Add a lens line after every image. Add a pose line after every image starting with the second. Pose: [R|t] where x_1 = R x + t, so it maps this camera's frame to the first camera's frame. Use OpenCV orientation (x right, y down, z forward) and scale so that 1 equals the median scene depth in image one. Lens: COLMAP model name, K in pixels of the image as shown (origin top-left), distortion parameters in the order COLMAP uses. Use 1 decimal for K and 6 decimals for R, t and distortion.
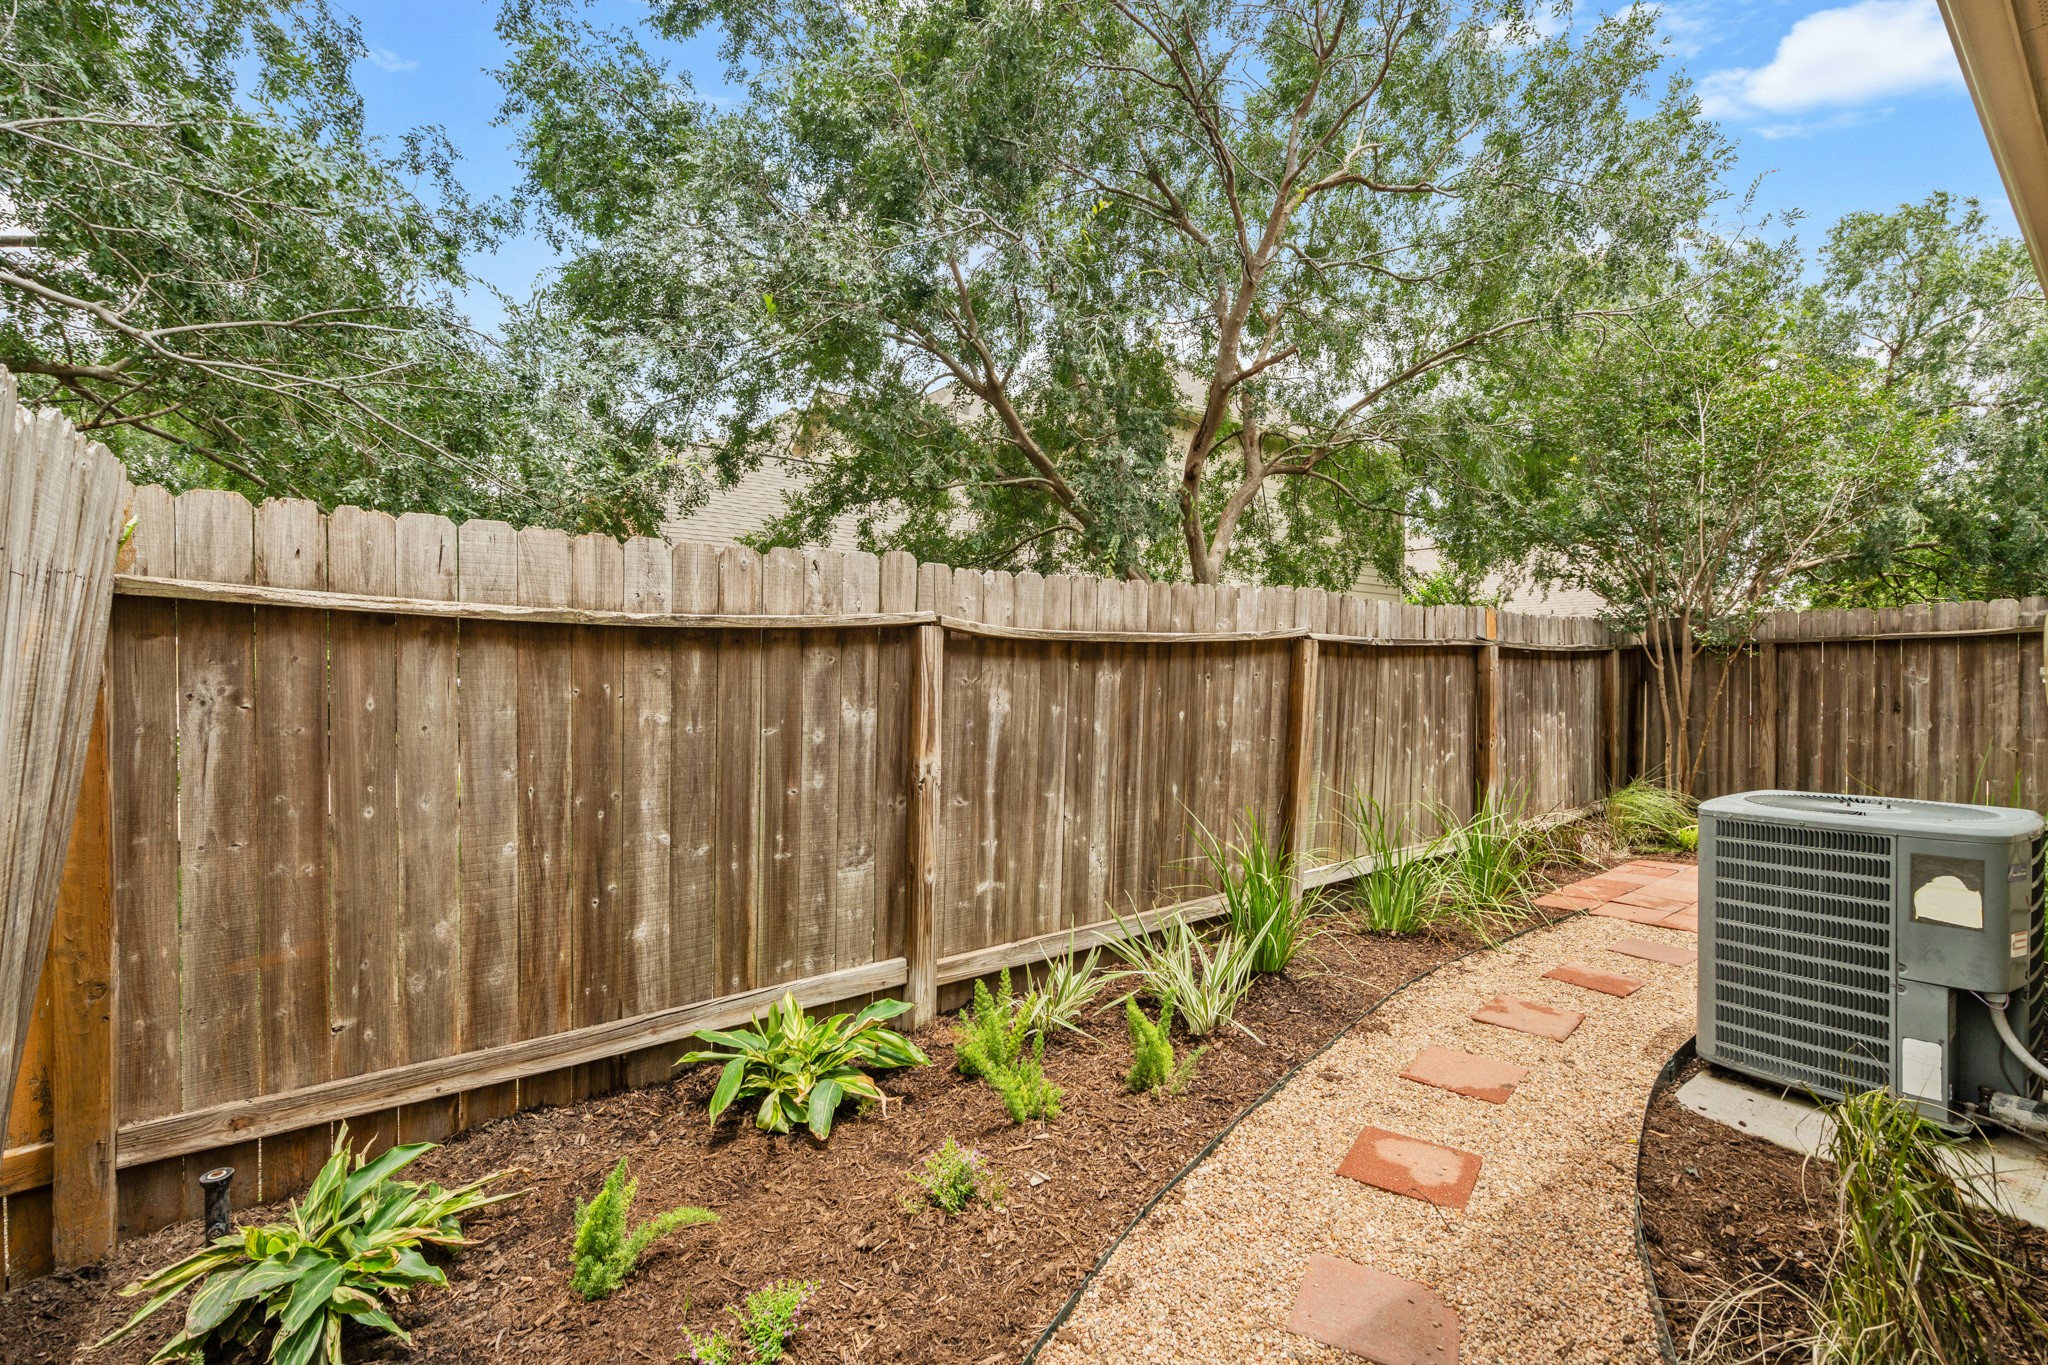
lens RADIAL K [[930.1, 0, 1024.0], [0, 930.1, 682.5], [0, 0, 1]] dist [-0.001193, -0.000099]
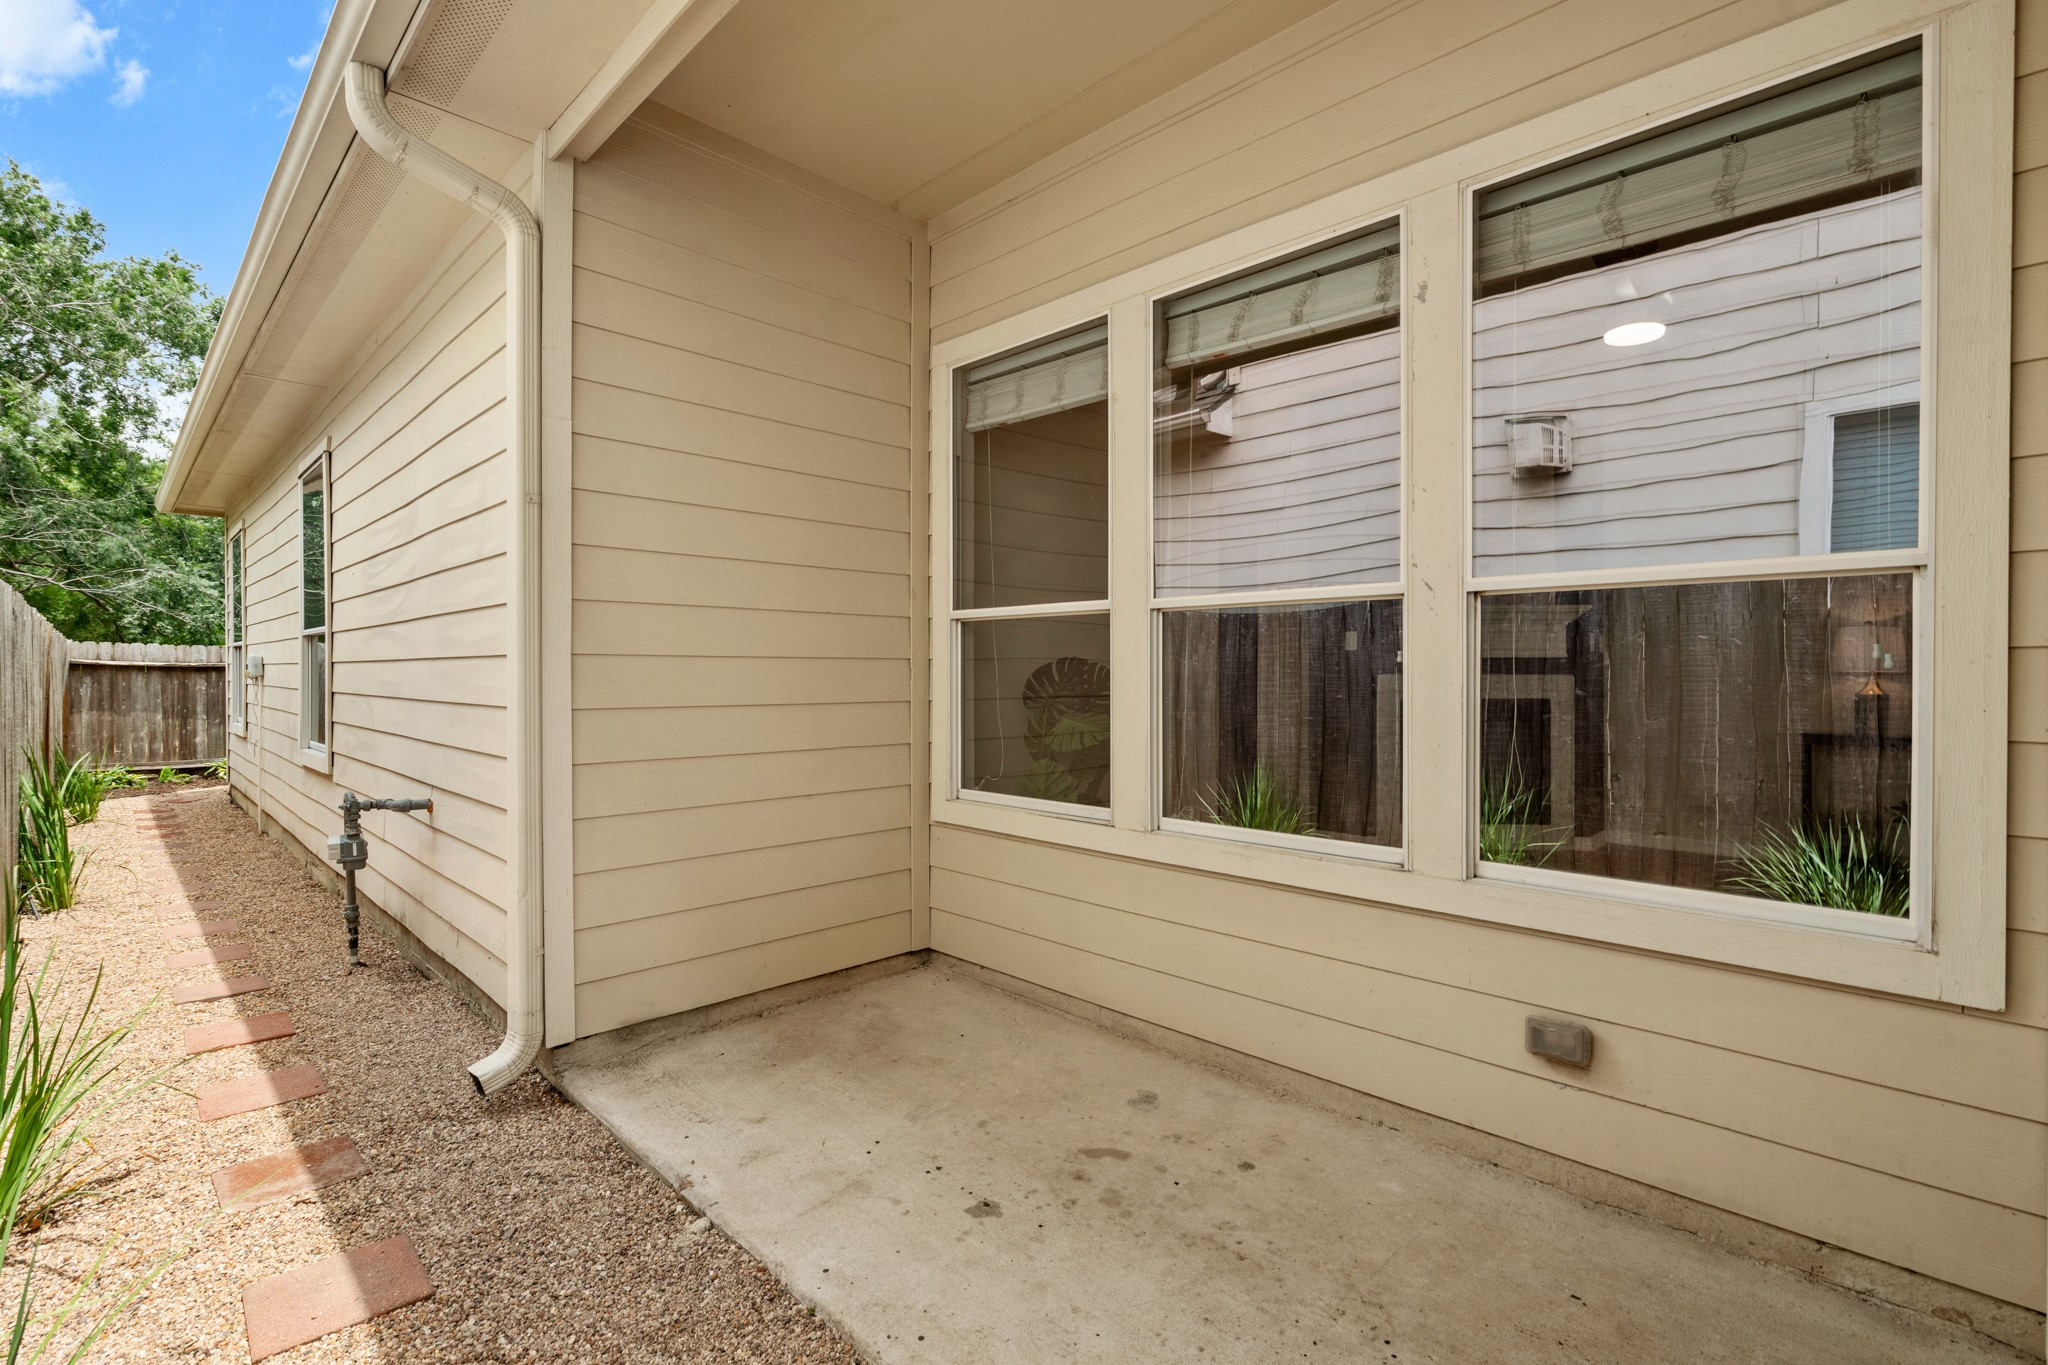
lens RADIAL K [[930.1, 0, 1024.0], [0, 930.1, 682.5], [0, 0, 1]] dist [-0.001193, -0.000099]
pose [[0.993778, -0.001972, 0.111359, 3.368848], [0.001966, 0.999998, 0.000170, 0.020501], [-0.111359, 0.000050, 0.993780, -4.268097]]
